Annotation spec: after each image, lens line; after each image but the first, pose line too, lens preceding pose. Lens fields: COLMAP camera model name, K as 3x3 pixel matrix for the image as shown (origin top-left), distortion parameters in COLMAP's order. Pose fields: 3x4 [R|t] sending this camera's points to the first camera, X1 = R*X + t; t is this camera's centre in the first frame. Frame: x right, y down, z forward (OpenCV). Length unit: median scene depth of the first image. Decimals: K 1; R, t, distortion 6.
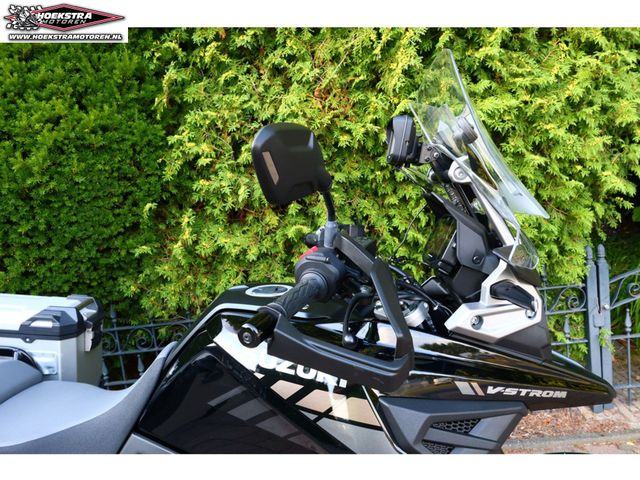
lens RADIAL K [[442.1, 0, 320.0], [0, 442.1, 240.0], [0, 0, 1]] dist [-0.004166, -0.001411]
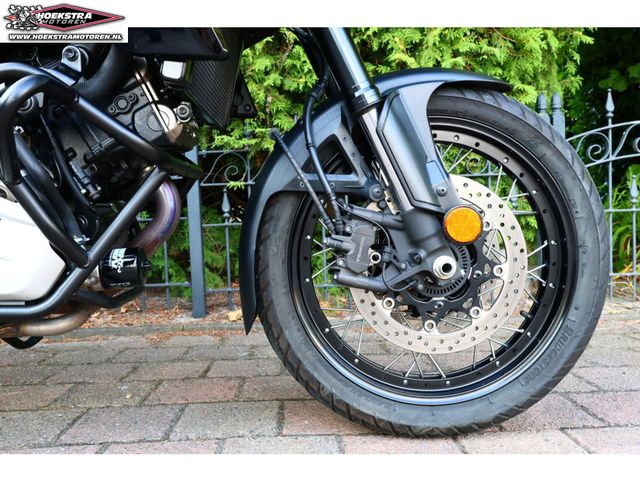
lens RADIAL K [[559.2, 0, 320.0], [0, 559.2, 240.0], [0, 0, 1]] dist [0.004324, 0.011379]
pose [[0.994336, 0.080144, 0.069799, 0.170434], [-0.074143, 0.993645, -0.084692, 0.472815], [-0.076143, 0.079037, 0.993959, 0.017536]]
